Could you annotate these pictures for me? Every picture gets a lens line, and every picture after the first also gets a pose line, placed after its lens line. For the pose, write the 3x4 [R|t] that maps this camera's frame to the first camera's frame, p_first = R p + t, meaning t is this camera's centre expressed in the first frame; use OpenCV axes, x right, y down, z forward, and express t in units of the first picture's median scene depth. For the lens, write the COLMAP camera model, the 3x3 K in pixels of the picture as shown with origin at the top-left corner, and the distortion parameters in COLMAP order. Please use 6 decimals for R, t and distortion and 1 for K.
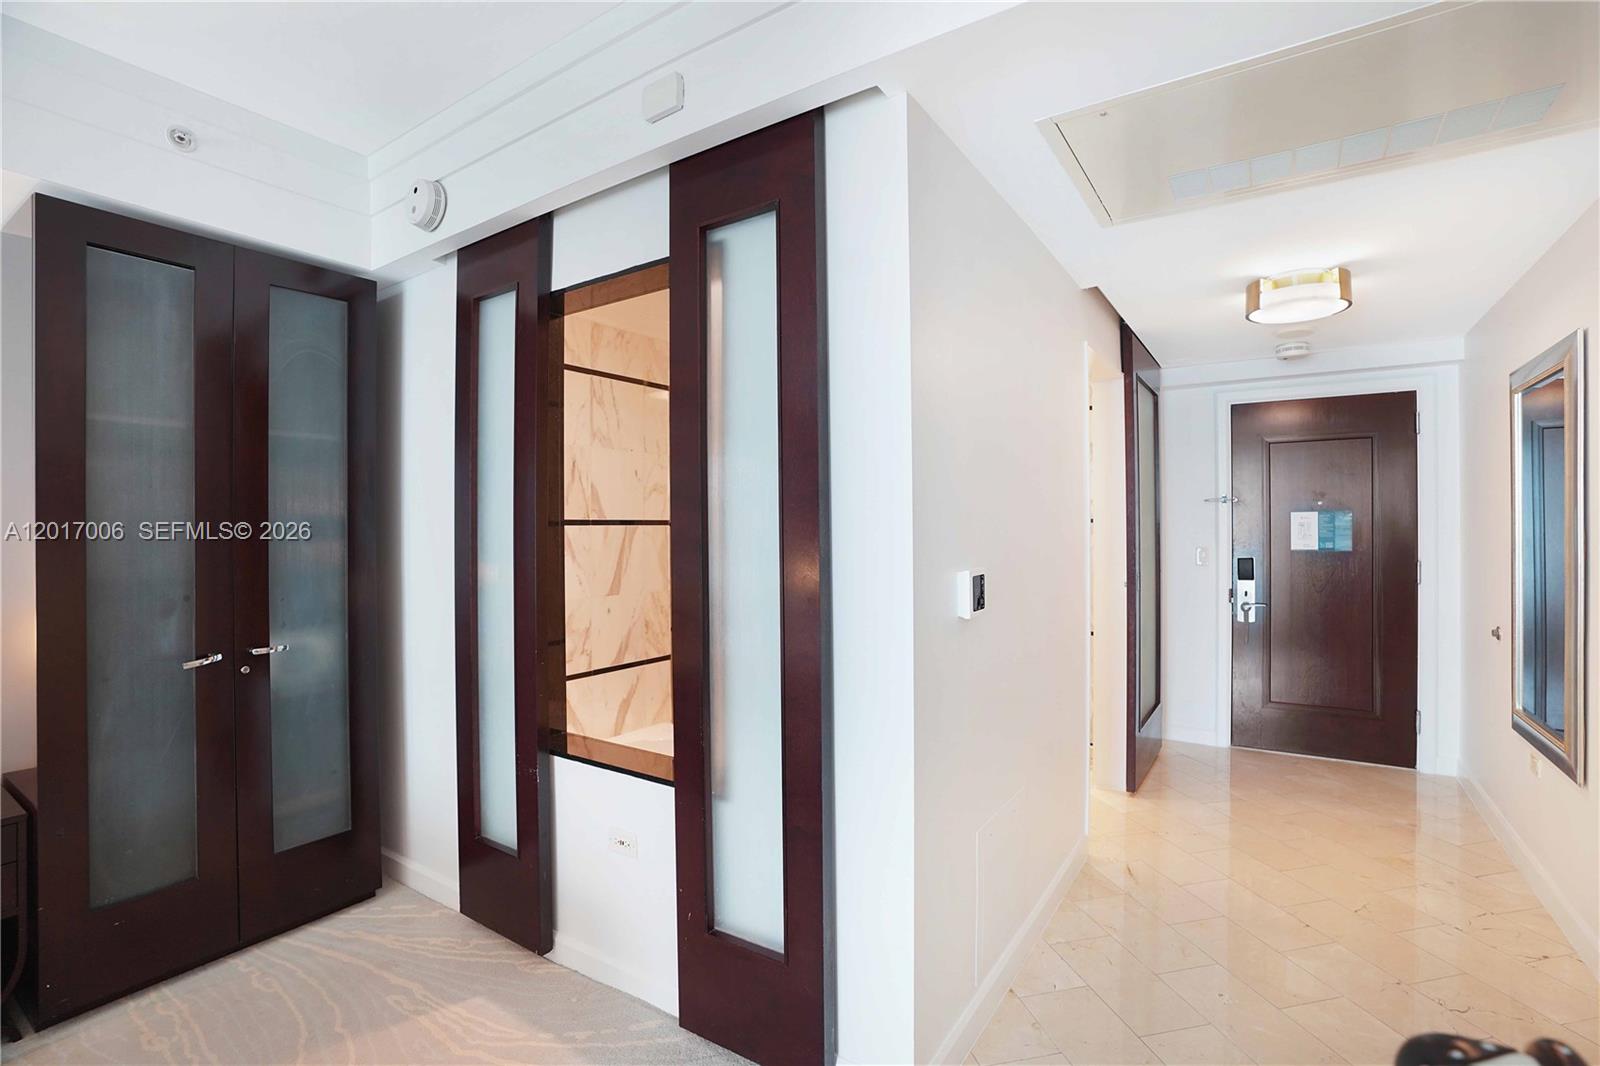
lens RADIAL K [[736.6, 0, 807.3], [0, 736.6, 527.3], [0, 0, 1]] dist [-0.070353, 0.027045]
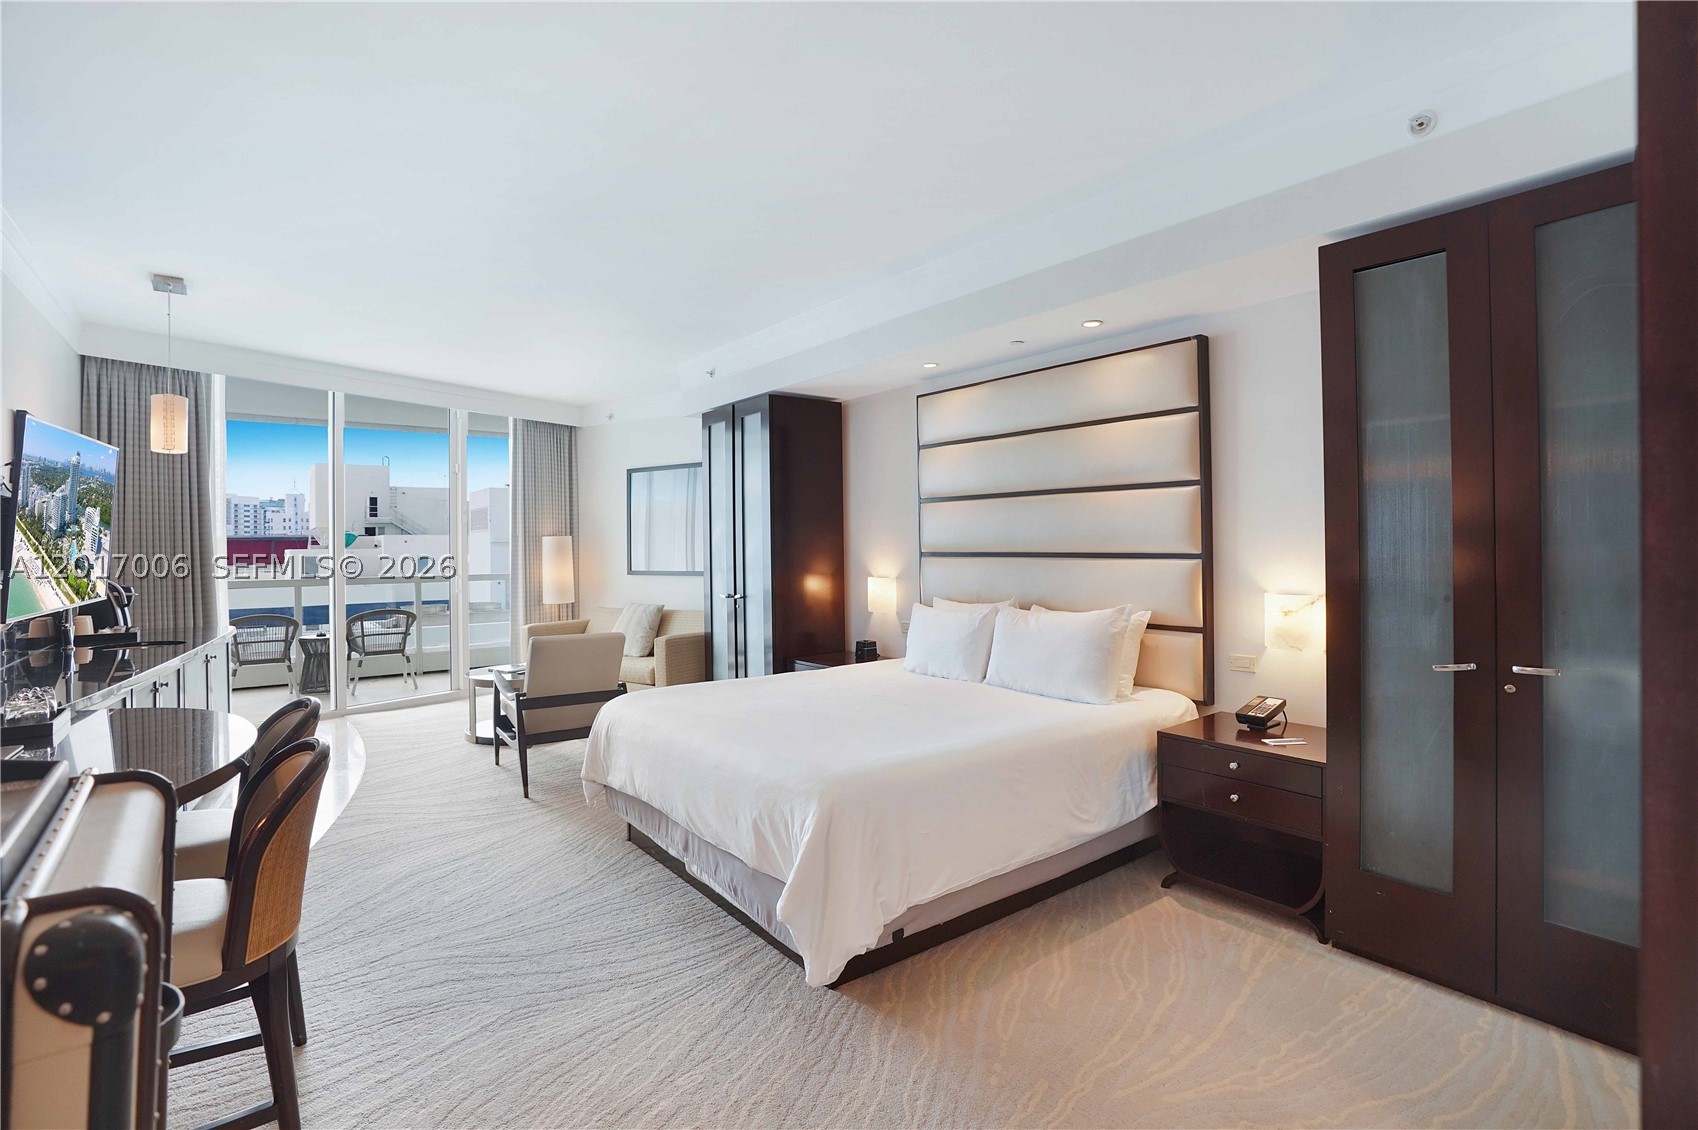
lens RADIAL K [[797.5, 0, 850.0], [0, 797.5, 546.6], [0, 0, 1]] dist [-0.067803, 0.032628]
pose [[-0.318494, 0.010582, -0.947866, 0.193507], [0.012077, 0.999902, 0.007105, 0.007121], [0.947848, -0.009185, -0.318590, 0.301312]]
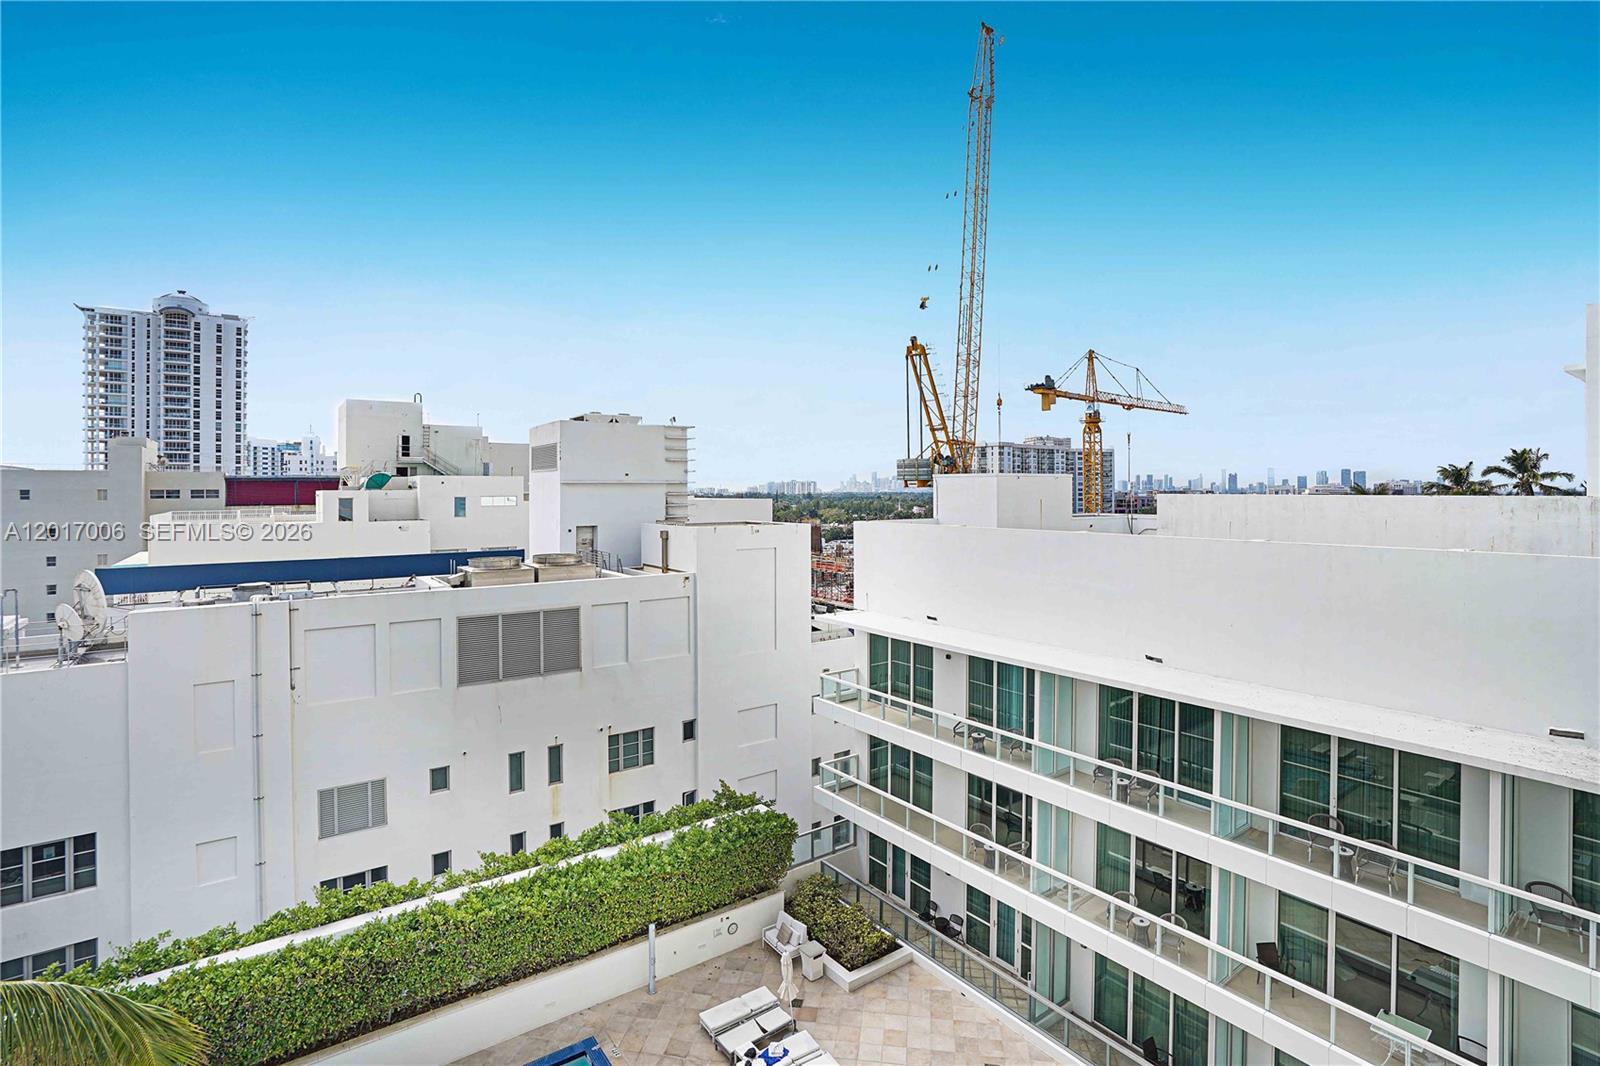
lens RADIAL K [[762.3, 0, 804.9], [0, 762.3, 494.7], [0, 0, 1]] dist [-0.069141, 0.025683]
pose [[-0.346727, 0.013528, -0.937869, -1.072643], [0.006182, 0.999907, 0.012138, 0.005778], [0.937946, -0.001589, -0.346778, -1.994475]]
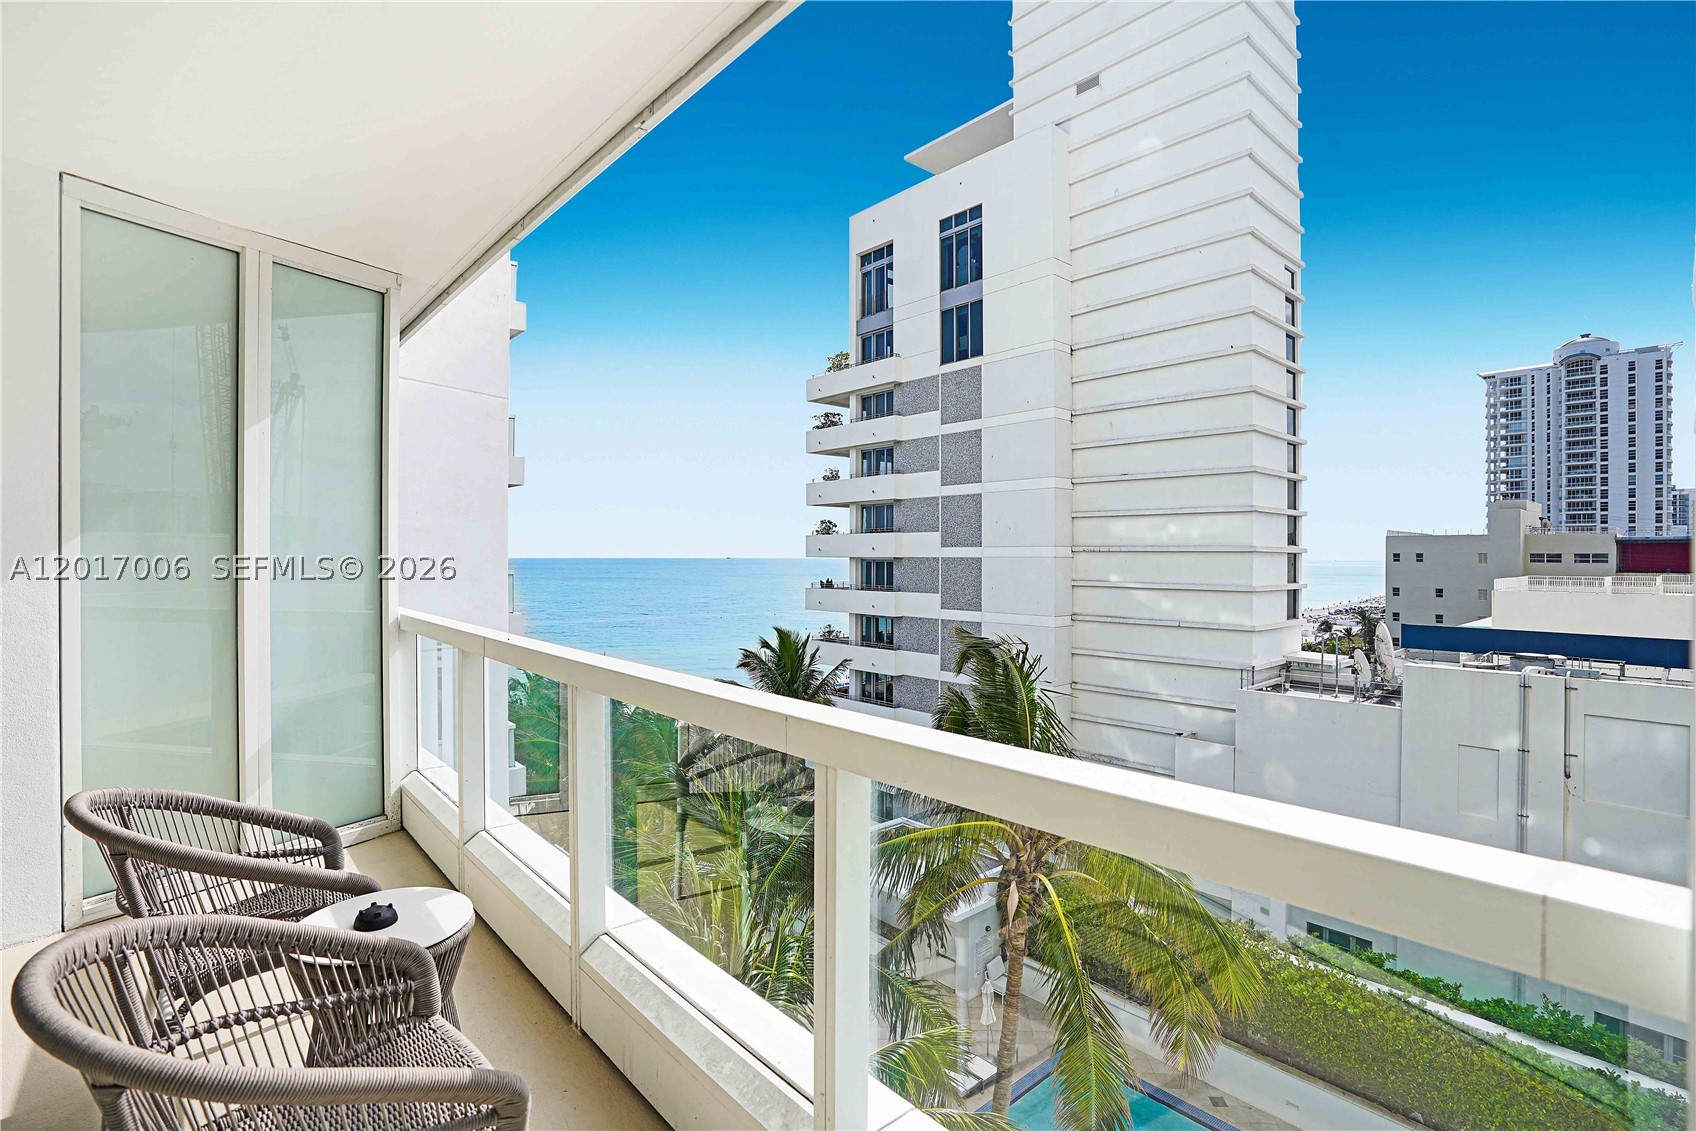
lens RADIAL K [[810.2, 0, 856.3], [0, 810.2, 555.1], [0, 0, 1]] dist [-0.071411, 0.031787]
pose [[-0.968220, 0.003877, 0.250070, -1.650769], [0.003673, 0.999992, -0.001283, 0.009265], [-0.250073, -0.000323, -0.968227, -1.237647]]
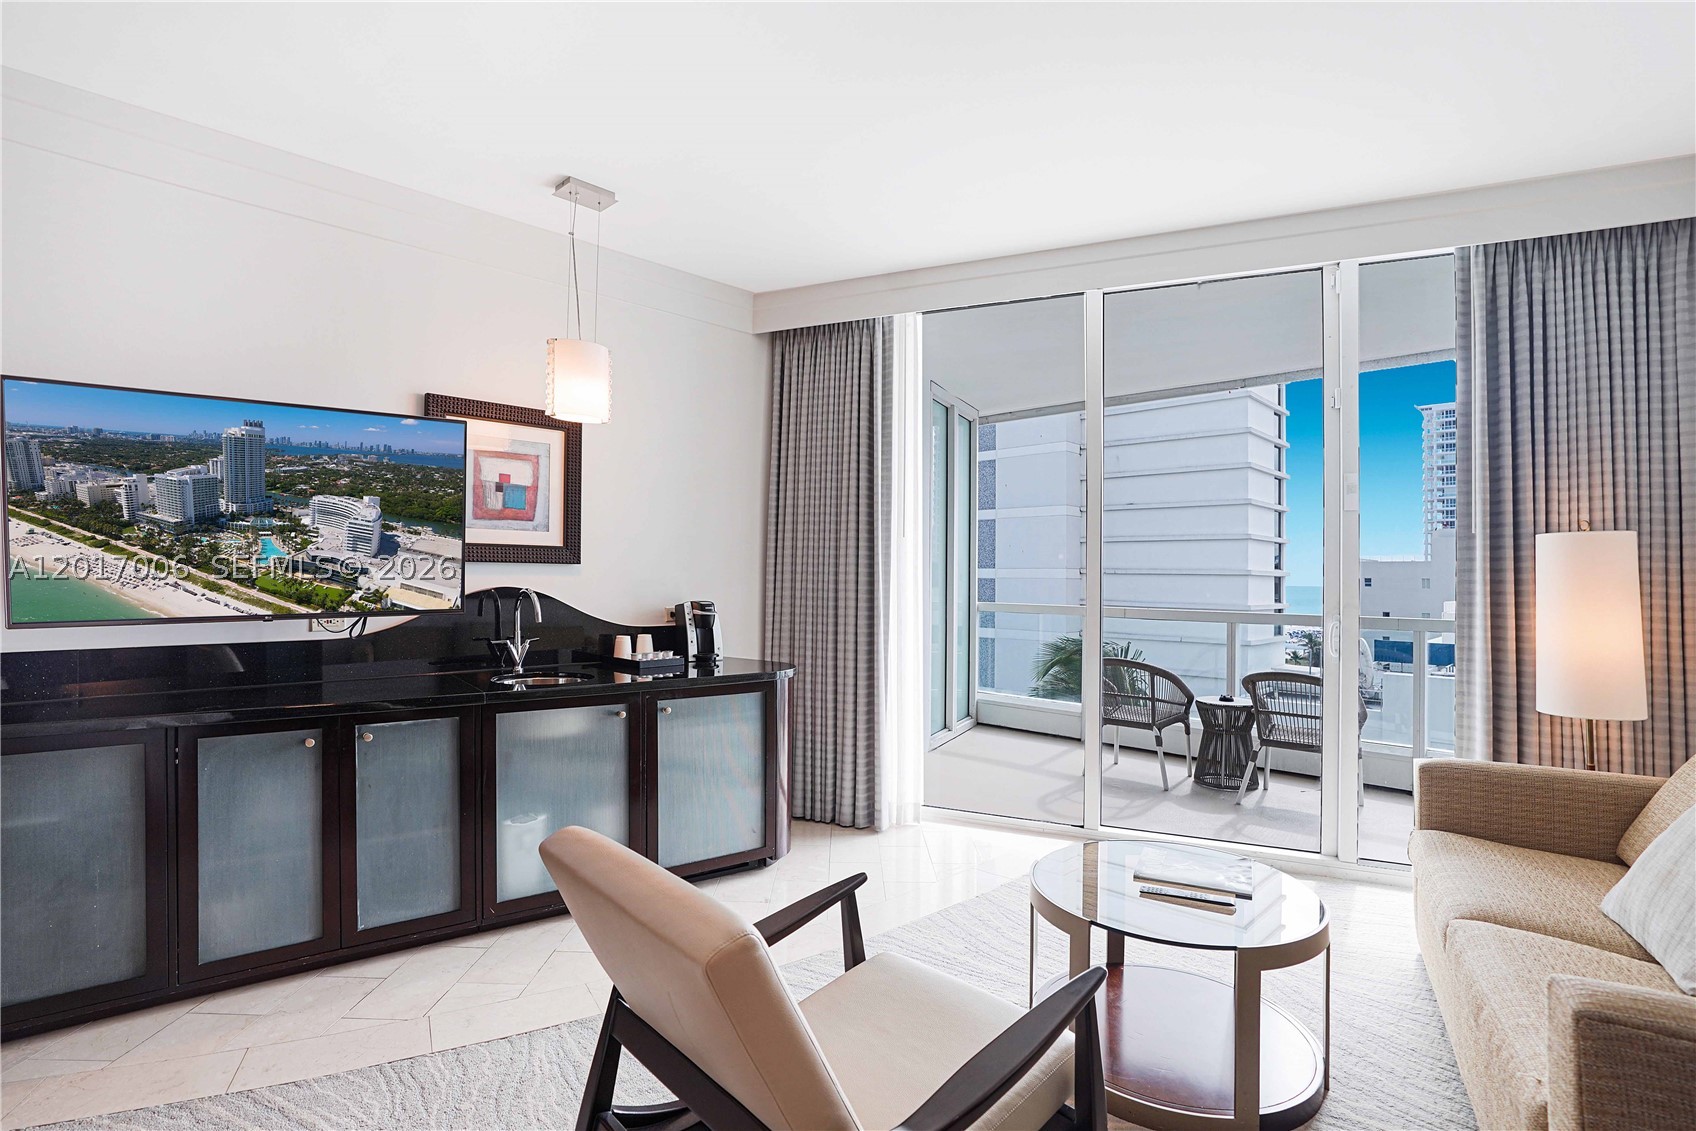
lens RADIAL K [[825.8, 0, 850.5], [0, 825.8, 574.6], [0, 0, 1]] dist [-0.039257, 0.000652]
pose [[-0.982462, -0.003212, 0.186436, -0.880430], [-0.003971, 0.999985, -0.003694, 0.028100], [-0.186421, -0.004369, -0.982460, -0.144923]]
